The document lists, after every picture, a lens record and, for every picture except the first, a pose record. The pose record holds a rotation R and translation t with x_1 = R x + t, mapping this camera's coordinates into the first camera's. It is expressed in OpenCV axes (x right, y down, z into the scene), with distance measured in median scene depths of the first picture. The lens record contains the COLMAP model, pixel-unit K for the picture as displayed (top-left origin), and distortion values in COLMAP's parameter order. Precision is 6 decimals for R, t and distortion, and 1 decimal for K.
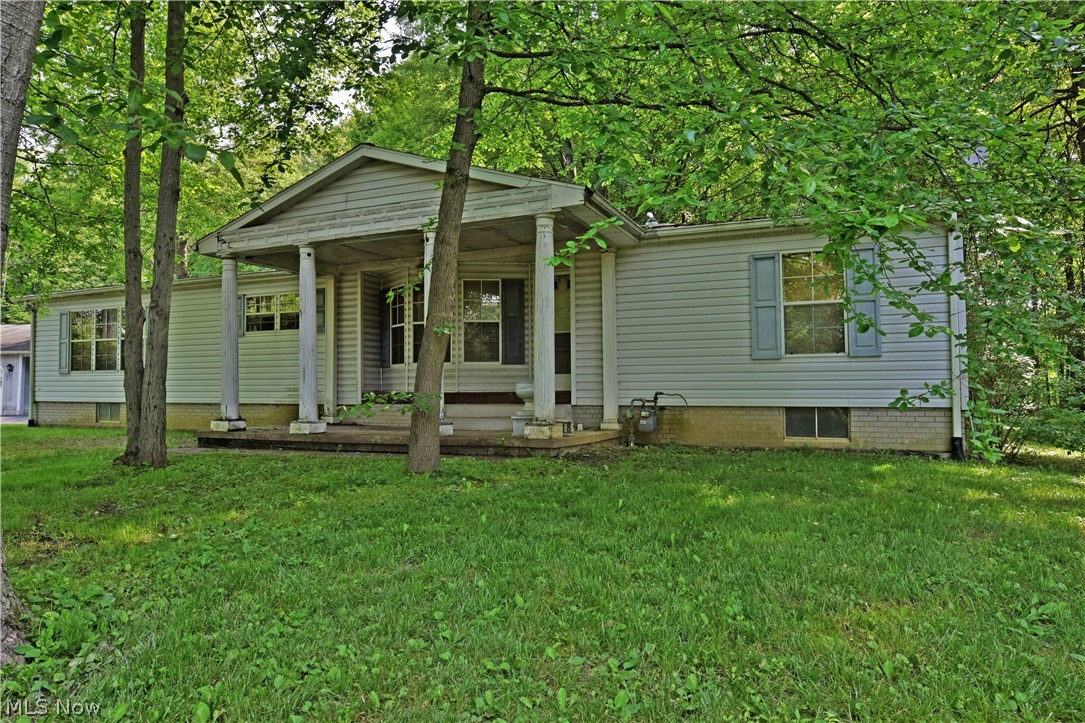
lens RADIAL K [[775.7, 0, 542.5], [0, 775.7, 361.5], [0, 0, 1]] dist [-0.000564, -0.000765]
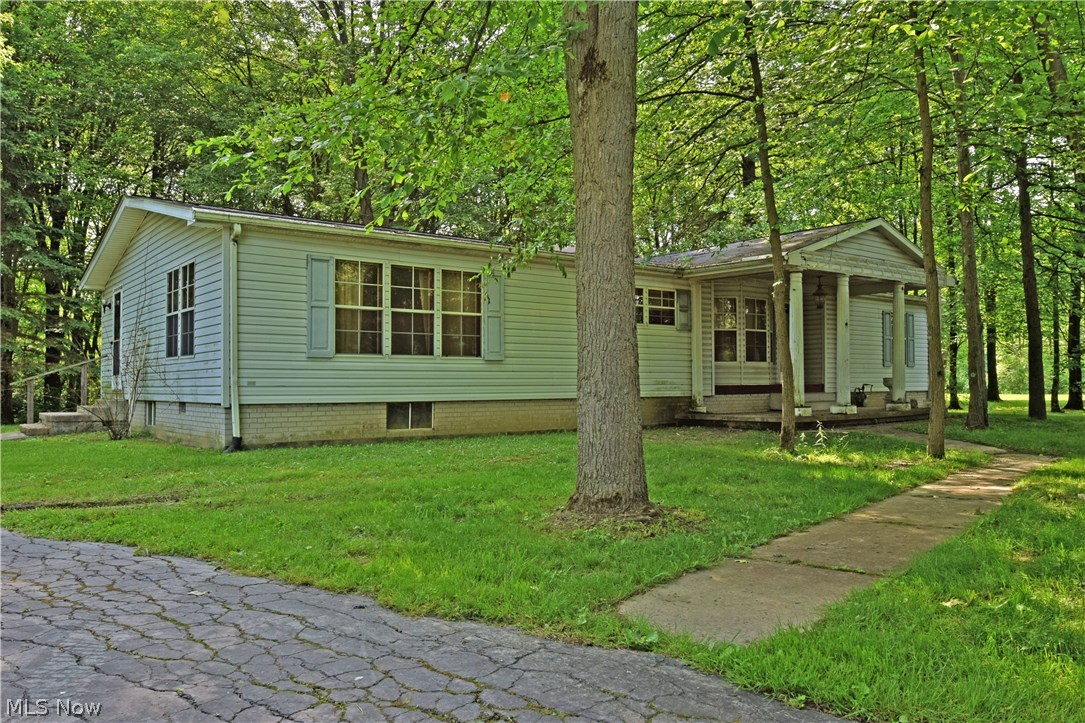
lens RADIAL K [[802.8, 0, 542.5], [0, 802.8, 361.5], [0, 0, 1]] dist [0.001891, 0.000250]
pose [[0.415135, 0.026691, 0.909368, -1.093467], [-0.027241, 0.999486, -0.016900, 0.024424], [-0.909352, -0.017756, 0.415649, 0.563208]]
